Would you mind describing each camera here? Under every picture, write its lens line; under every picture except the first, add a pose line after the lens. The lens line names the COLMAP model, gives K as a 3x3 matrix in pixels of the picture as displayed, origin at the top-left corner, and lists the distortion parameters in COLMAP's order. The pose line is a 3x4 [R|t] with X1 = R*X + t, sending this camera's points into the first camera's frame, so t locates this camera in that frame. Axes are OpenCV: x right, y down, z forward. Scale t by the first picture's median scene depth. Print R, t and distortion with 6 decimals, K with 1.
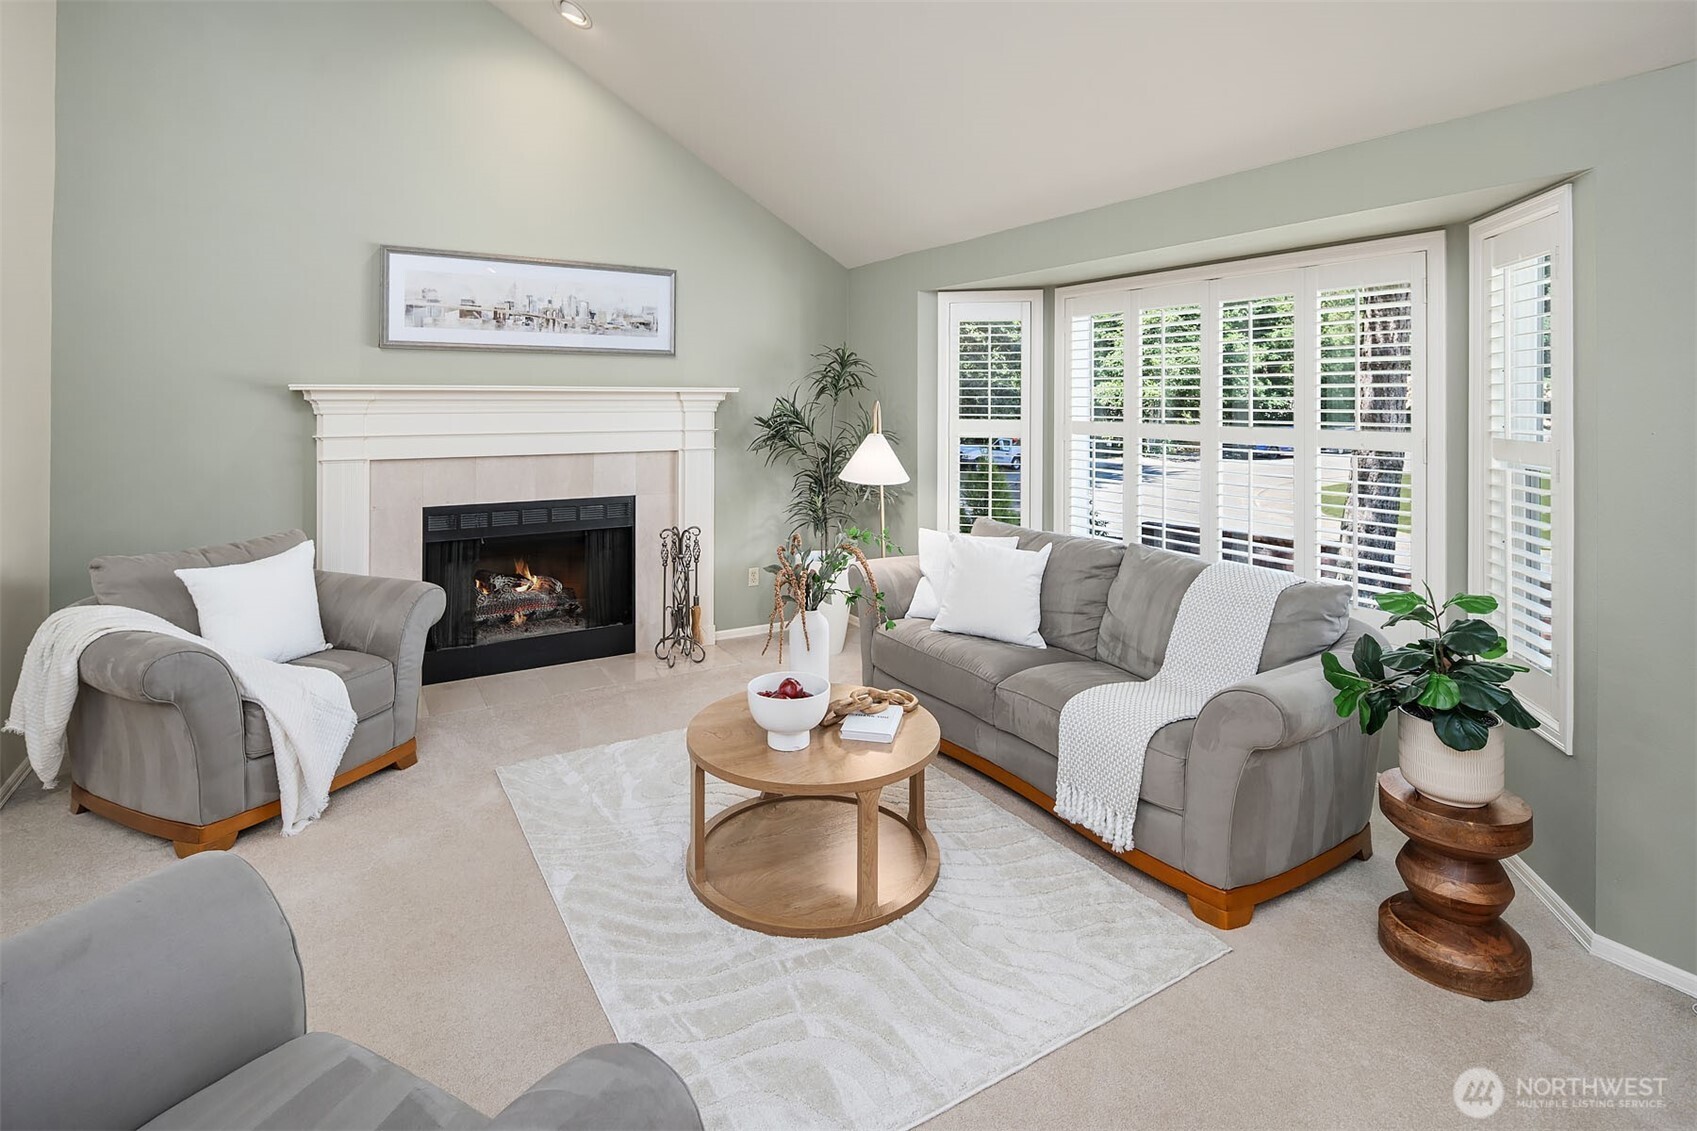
lens RADIAL K [[808.7, 0, 845.6], [0, 808.7, 399.4], [0, 0, 1]] dist [-0.000030, -0.001023]
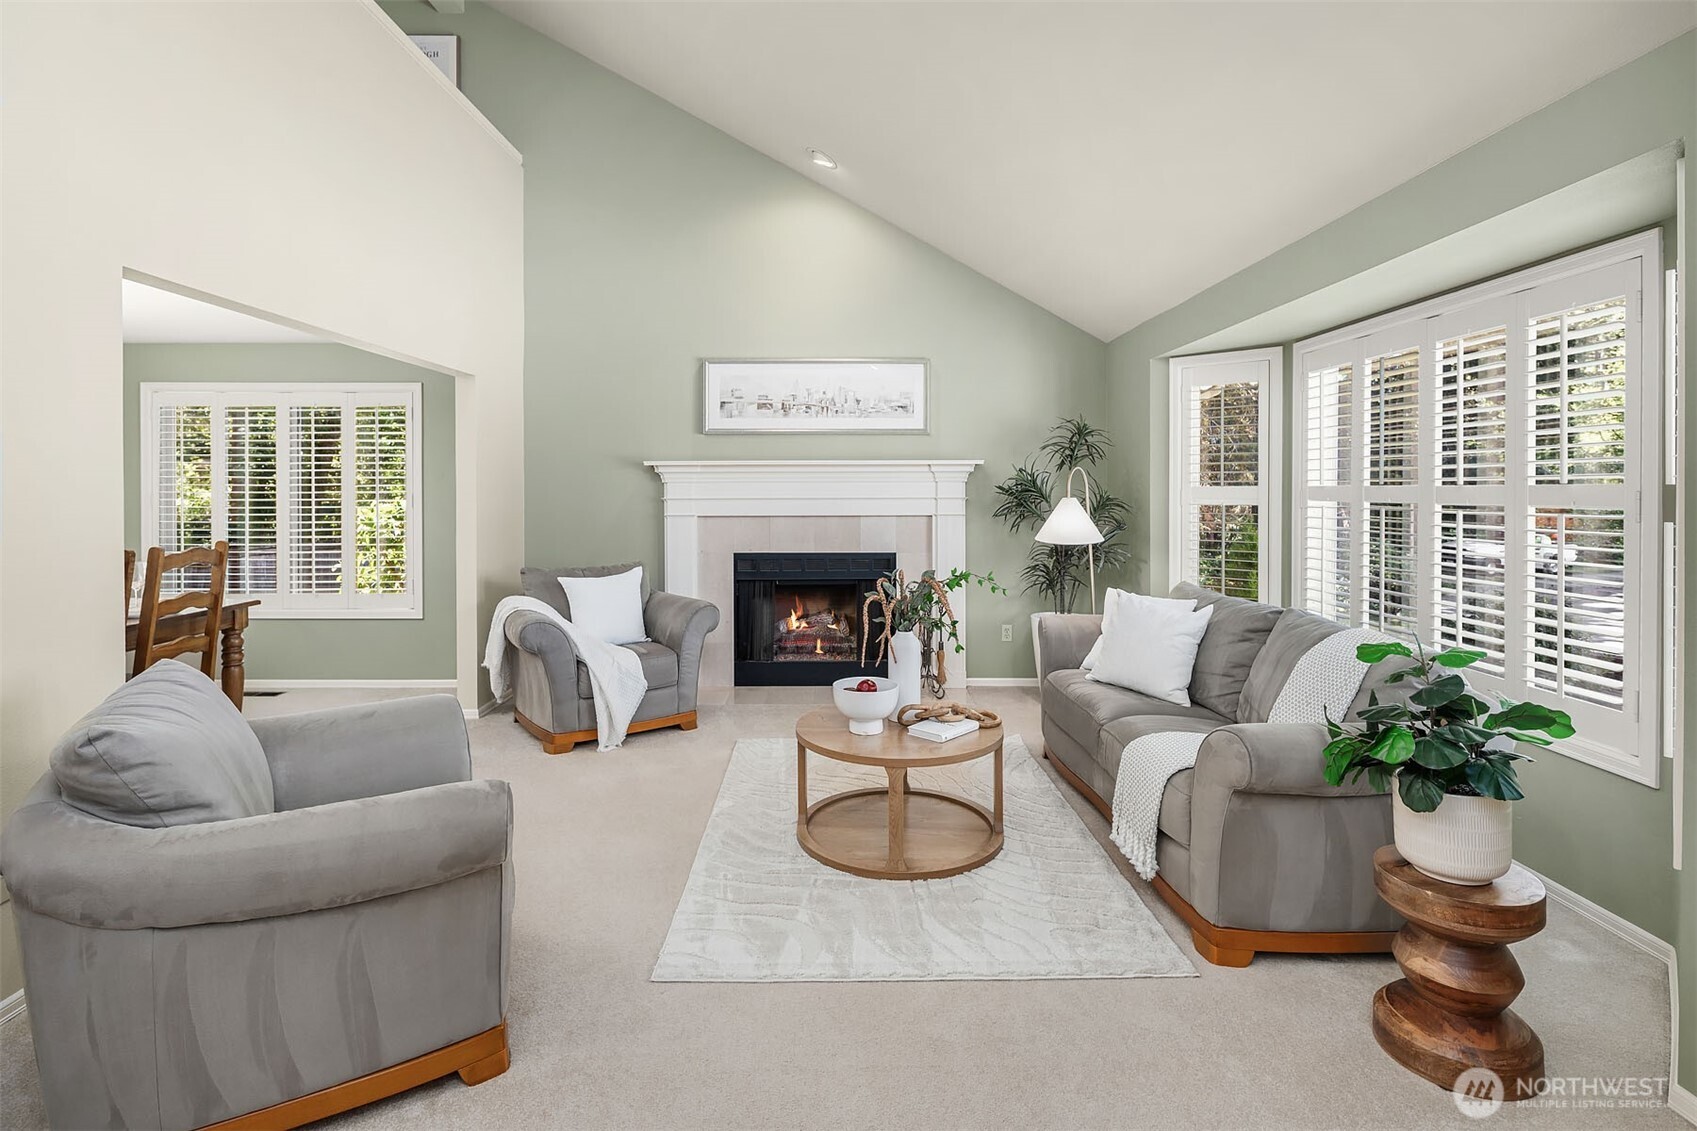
lens RADIAL K [[849.3, 0, 934.8], [0, 849.3, 503.8], [0, 0, 1]] dist [-0.001395, -0.000559]
pose [[0.874600, -0.002098, -0.484841, 0.540702], [0.007275, 0.999935, 0.008797, 0.051260], [0.484791, -0.011221, 0.874558, -0.078059]]
